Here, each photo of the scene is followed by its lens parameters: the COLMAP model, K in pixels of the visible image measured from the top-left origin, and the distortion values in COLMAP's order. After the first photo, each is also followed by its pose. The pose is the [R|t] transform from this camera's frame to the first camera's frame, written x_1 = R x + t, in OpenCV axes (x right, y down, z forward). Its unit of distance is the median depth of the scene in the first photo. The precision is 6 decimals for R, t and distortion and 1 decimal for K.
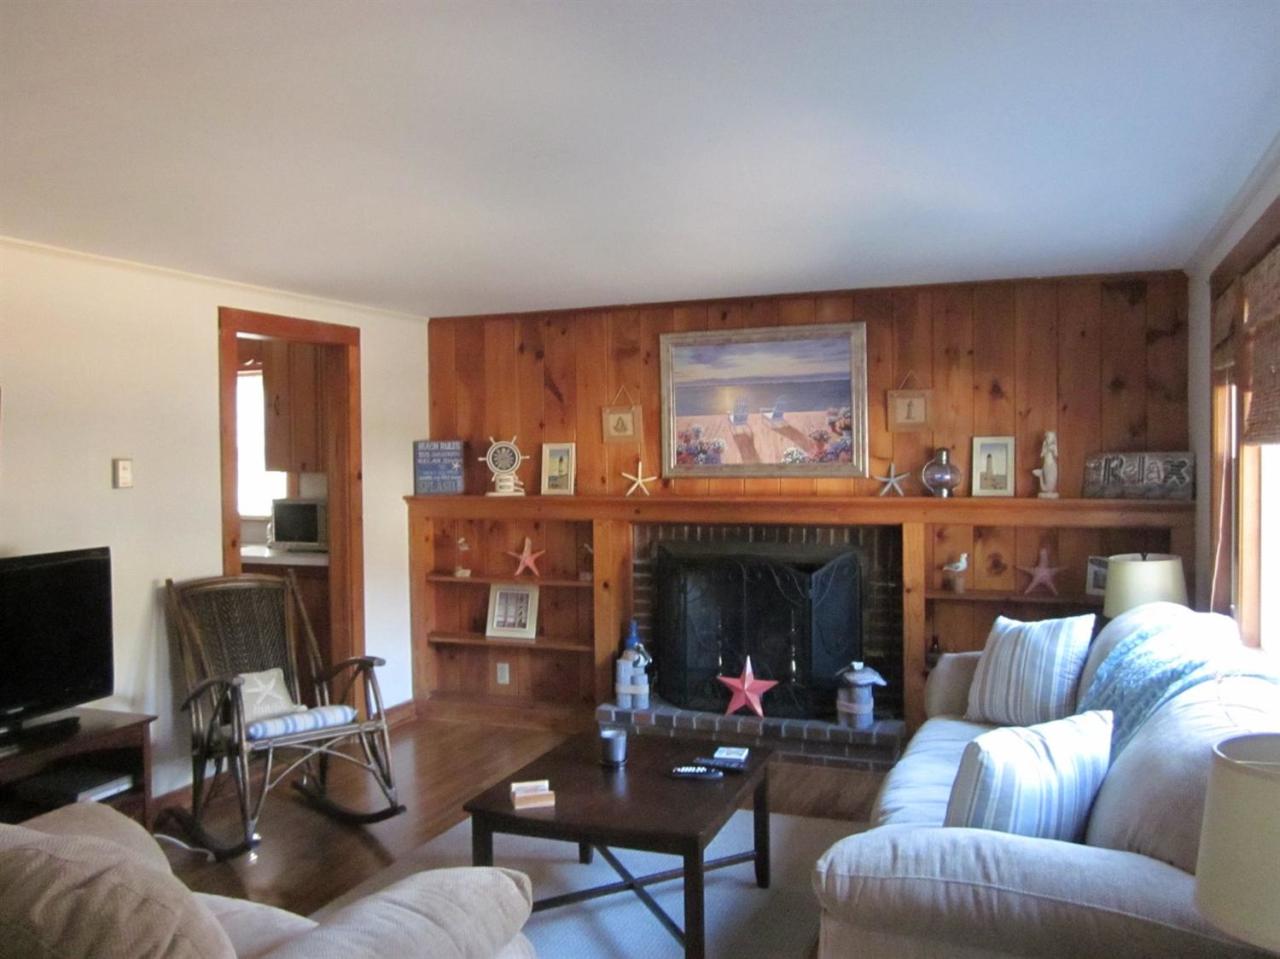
lens RADIAL K [[1070.3, 0, 642.0], [0, 1070.3, 482.6], [0, 0, 1]] dist [-0.016564, -0.018207]
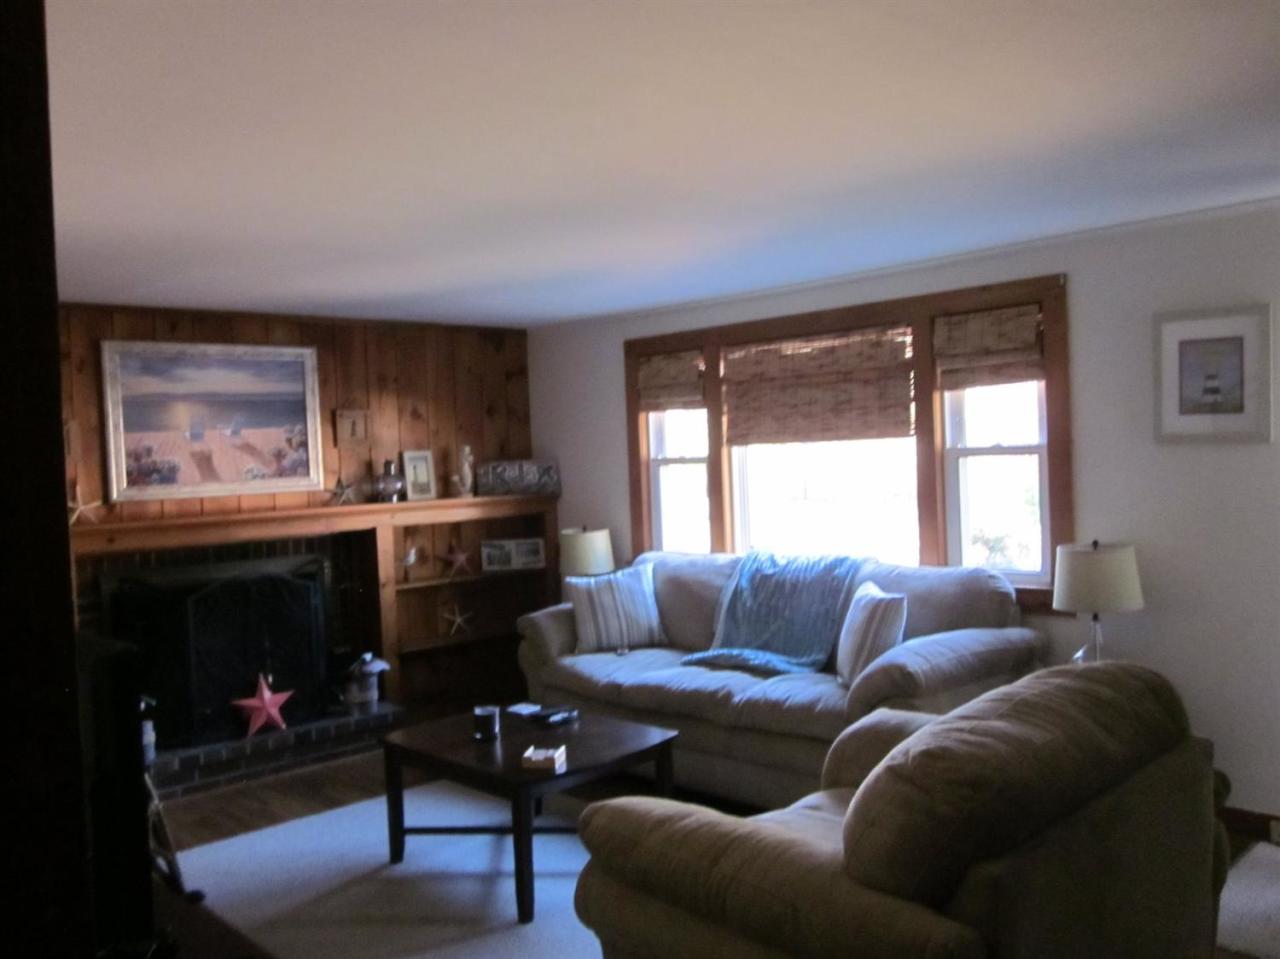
lens RADIAL K [[1070.3, 0, 641.6], [0, 1070.3, 479.1], [0, 0, 1]] dist [-0.016564, -0.018207]
pose [[0.427768, -0.028114, 0.903451, -0.628758], [0.062797, 0.998025, 0.001324, 0.003276], [-0.901704, 0.056168, 0.428689, 0.241681]]
